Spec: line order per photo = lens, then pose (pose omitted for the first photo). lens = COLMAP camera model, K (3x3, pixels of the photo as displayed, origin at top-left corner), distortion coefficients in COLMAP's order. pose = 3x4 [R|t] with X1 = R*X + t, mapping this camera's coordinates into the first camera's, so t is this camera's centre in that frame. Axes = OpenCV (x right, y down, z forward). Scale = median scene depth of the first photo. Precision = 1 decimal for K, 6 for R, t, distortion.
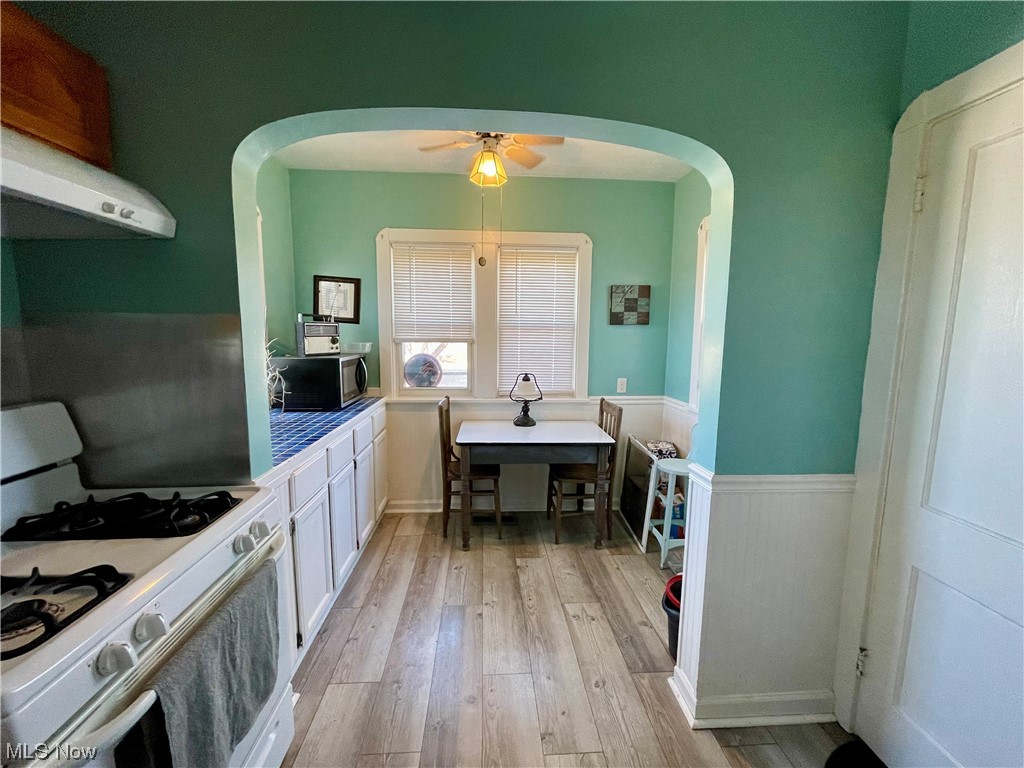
lens RADIAL K [[409.3, 0, 507.9], [0, 409.3, 388.0], [0, 0, 1]] dist [-0.000004, 0.000624]
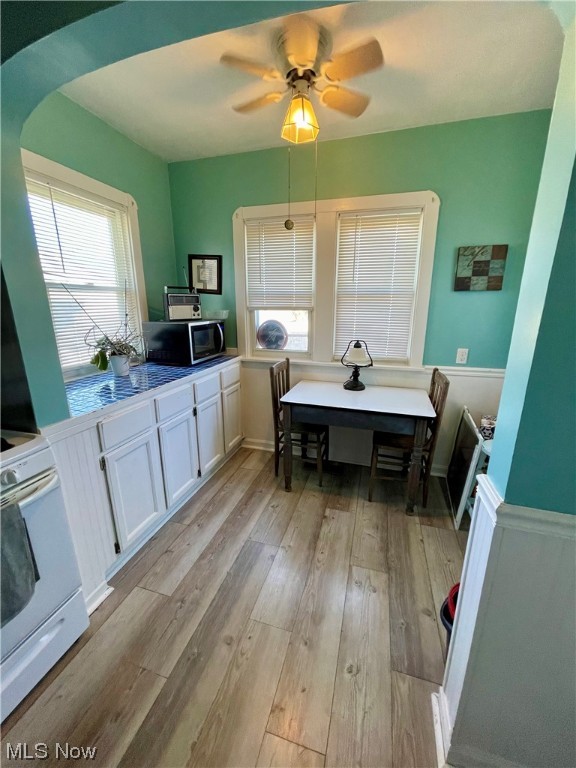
lens RADIAL K [[307.0, 0, 288.0], [0, 307.0, 384.9], [0, 0, 1]] dist [-0.000004, 0.000624]
pose [[0.940568, 0.081345, -0.329719, 0.160626], [-0.039289, 0.990434, 0.132272, -0.021405], [0.337325, -0.111456, 0.934767, 0.208249]]
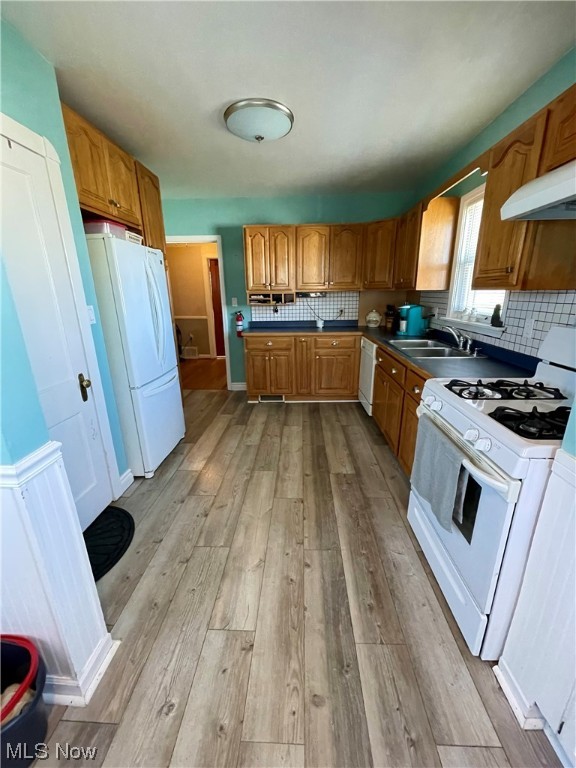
lens RADIAL K [[307.0, 0, 289.6], [0, 307.0, 383.2], [0, 0, 1]] dist [-0.000004, 0.000624]
pose [[-0.995736, -0.023139, 0.089295, -0.042771], [0.015750, 0.911166, 0.411738, -0.091843], [-0.090890, 0.411389, -0.906917, 0.775028]]
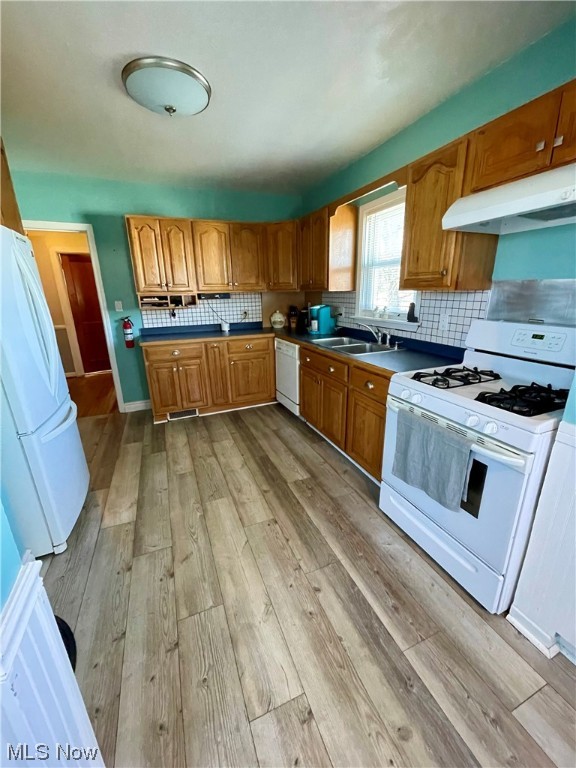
lens RADIAL K [[307.0, 0, 287.7], [0, 307.0, 383.4], [0, 0, 1]] dist [-0.000004, 0.000624]
pose [[-0.944433, 0.102149, -0.312428, 0.149633], [-0.035120, 0.913688, 0.404895, -0.081134], [0.326822, 0.393369, -0.859330, 0.686575]]
